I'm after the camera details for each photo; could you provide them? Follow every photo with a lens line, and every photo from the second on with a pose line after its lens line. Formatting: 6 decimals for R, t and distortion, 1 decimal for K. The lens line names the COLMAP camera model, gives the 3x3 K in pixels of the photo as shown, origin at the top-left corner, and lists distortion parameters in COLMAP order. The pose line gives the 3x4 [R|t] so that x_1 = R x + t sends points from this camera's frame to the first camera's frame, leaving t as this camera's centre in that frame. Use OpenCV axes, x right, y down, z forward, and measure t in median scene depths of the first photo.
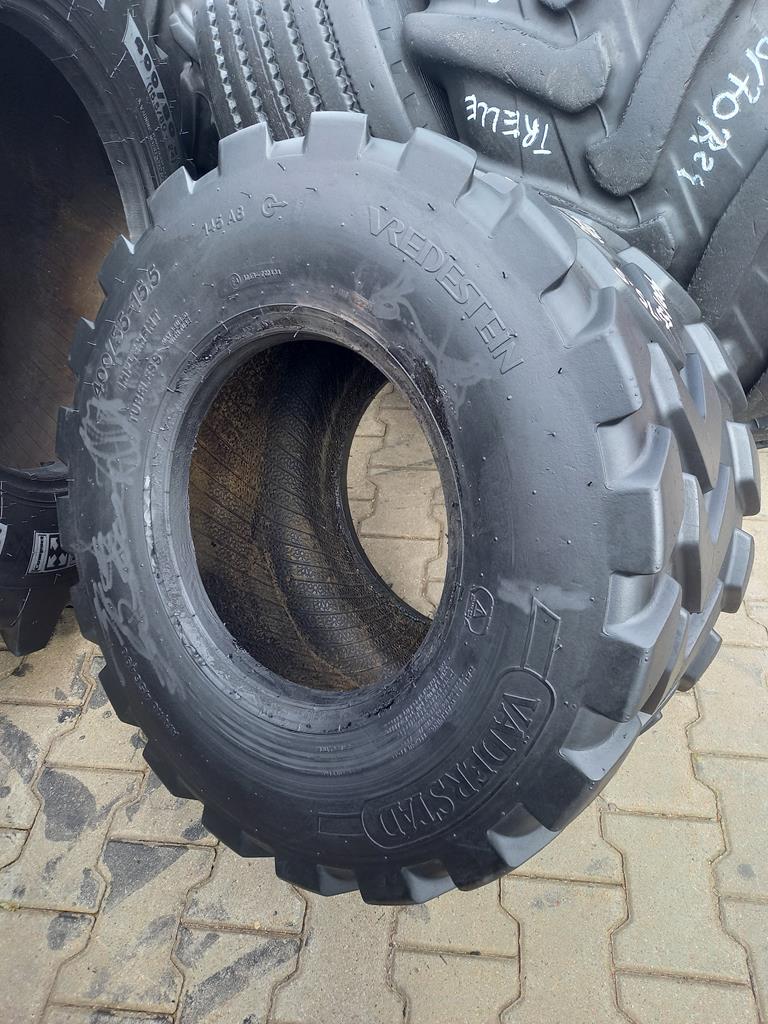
lens RADIAL K [[748.8, 0, 394.6], [0, 748.8, 512.5], [0, 0, 1]] dist [0.059304, -0.099774]
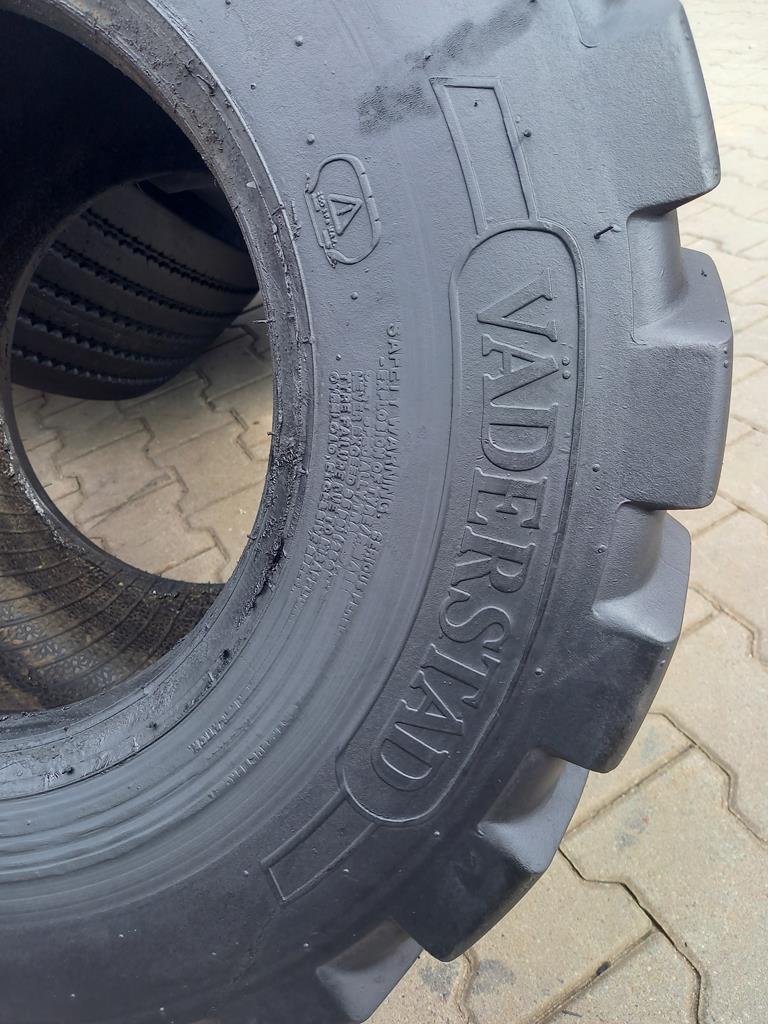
lens RADIAL K [[748.8, 0, 394.6], [0, 748.8, 512.5], [0, 0, 1]] dist [0.059304, -0.099774]
pose [[0.807801, -0.455860, 0.373696, -0.104844], [0.517697, 0.851818, -0.079975, 0.280179], [-0.281864, 0.258066, 0.924097, 0.472164]]
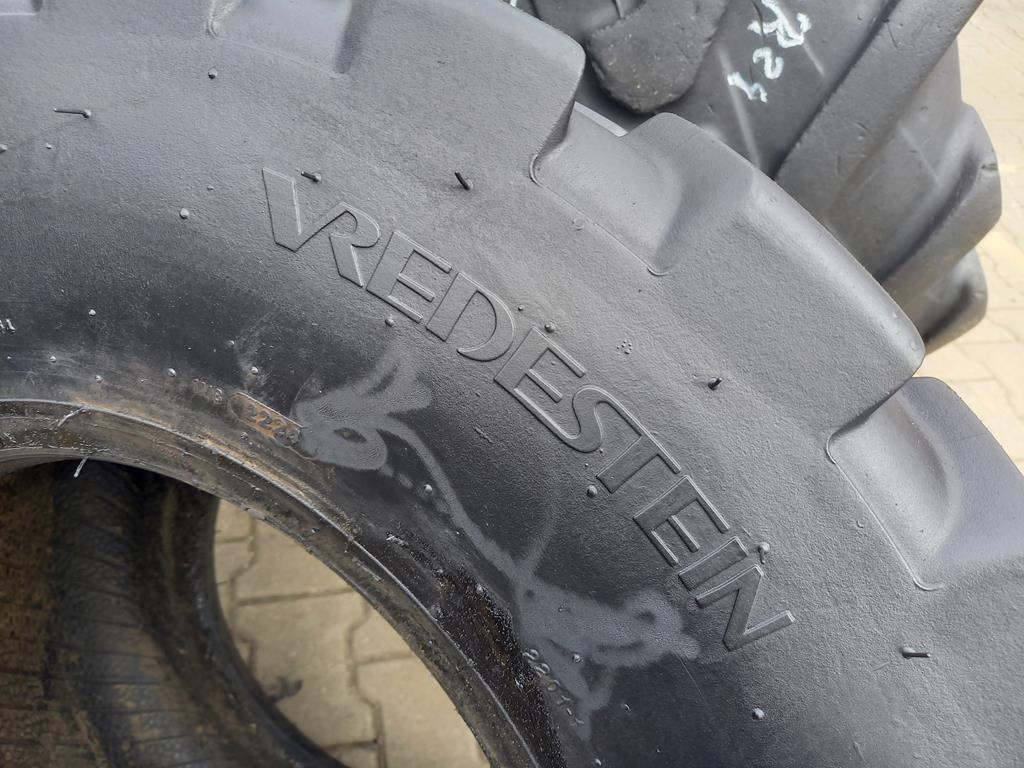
lens RADIAL K [[748.8, 0, 512.0], [0, 748.8, 384.0], [0, 0, 1]] dist [0.059304, -0.099774]
pose [[0.933358, -0.109917, 0.341703, -0.047448], [0.114226, 0.993426, 0.007552, -0.244483], [-0.340287, 0.031983, 0.939778, 0.522542]]
